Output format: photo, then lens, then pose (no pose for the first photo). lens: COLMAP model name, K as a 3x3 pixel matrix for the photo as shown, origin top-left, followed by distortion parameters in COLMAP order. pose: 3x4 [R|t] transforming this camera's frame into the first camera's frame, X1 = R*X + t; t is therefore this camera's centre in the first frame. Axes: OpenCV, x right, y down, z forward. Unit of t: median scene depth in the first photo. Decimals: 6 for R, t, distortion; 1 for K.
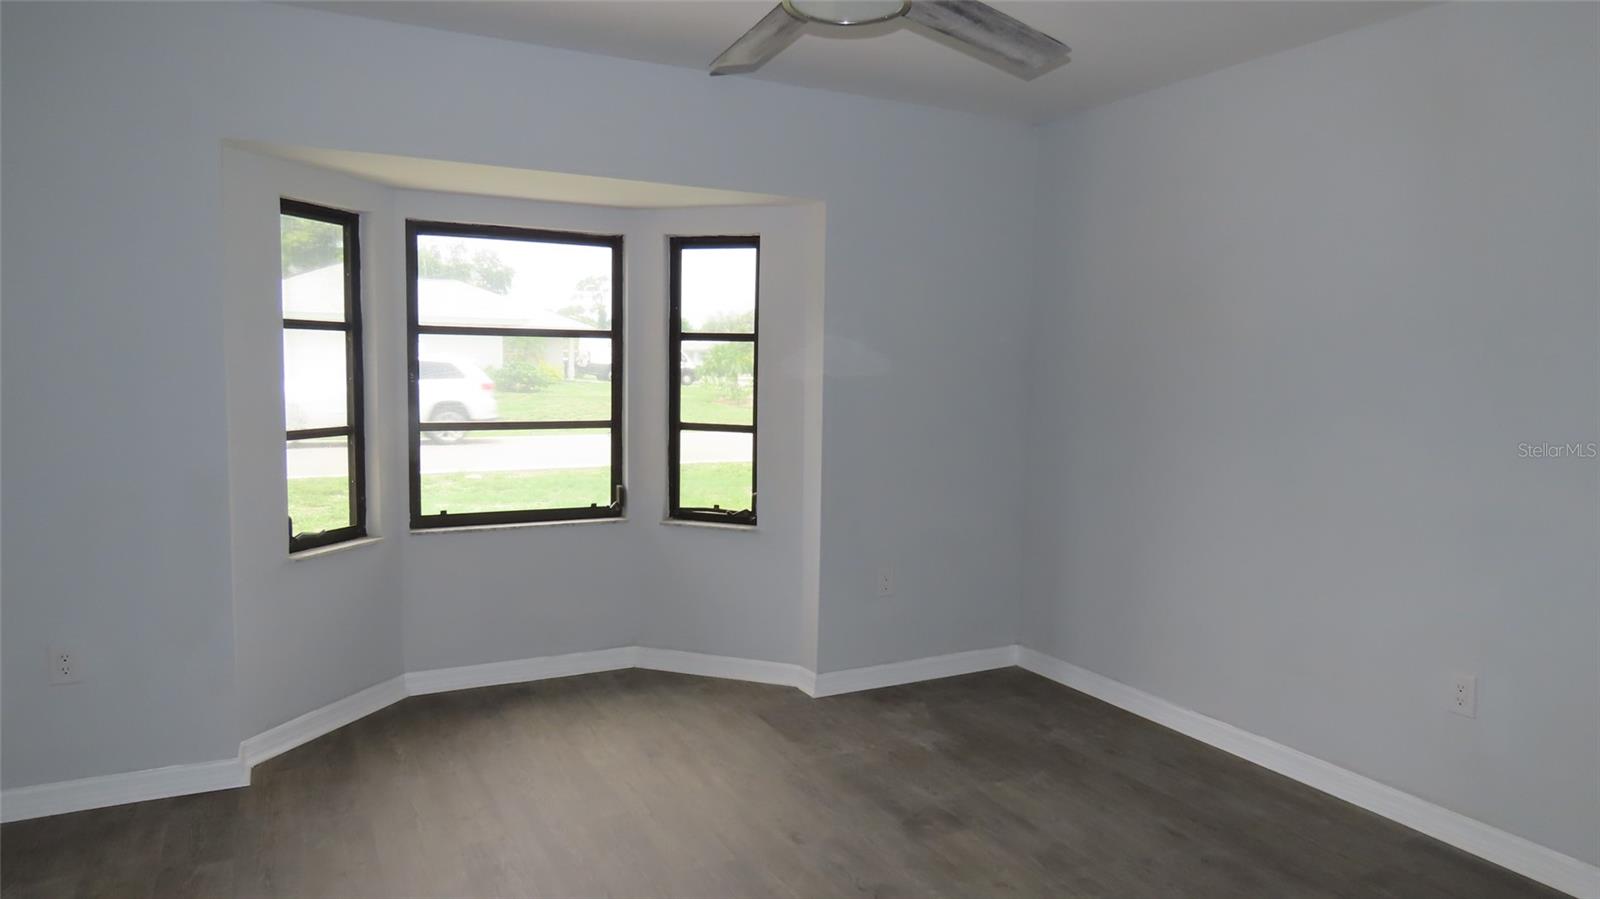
lens RADIAL K [[1010.0, 0, 800.0], [0, 1010.0, 449.5], [0, 0, 1]] dist [-0.007134, 0.002004]
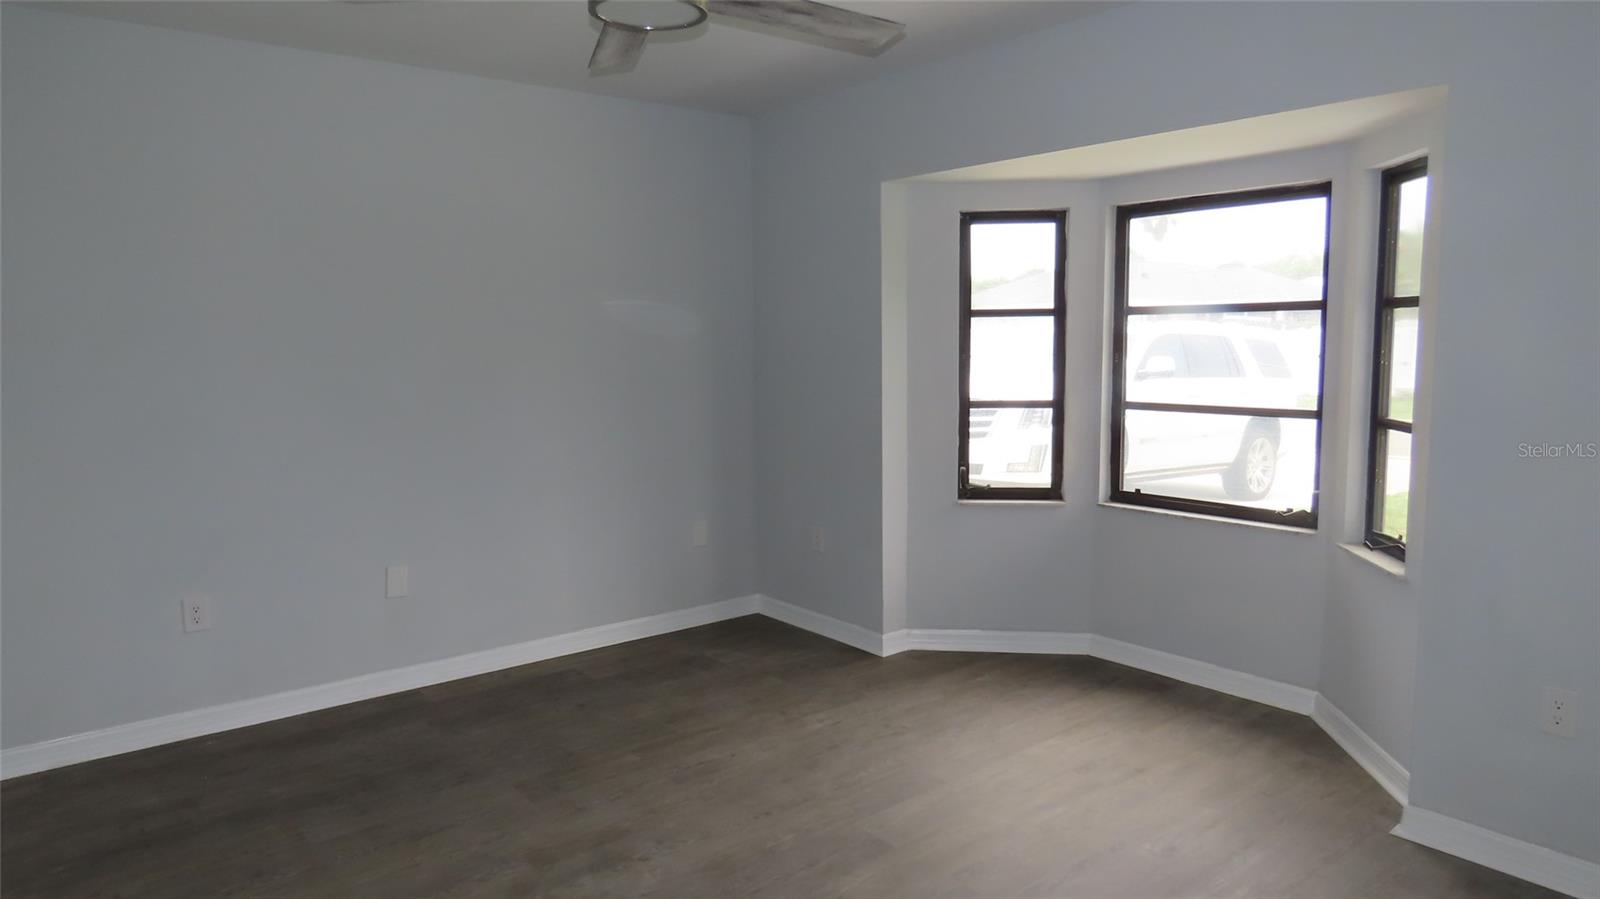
lens RADIAL K [[1010.0, 0, 800.0], [0, 1010.0, 449.5], [0, 0, 1]] dist [-0.007134, 0.002004]
pose [[0.222343, 0.094210, -0.970406, 0.600973], [-0.075380, 0.994002, 0.079230, -0.036708], [0.972050, 0.055533, 0.228111, 0.472195]]
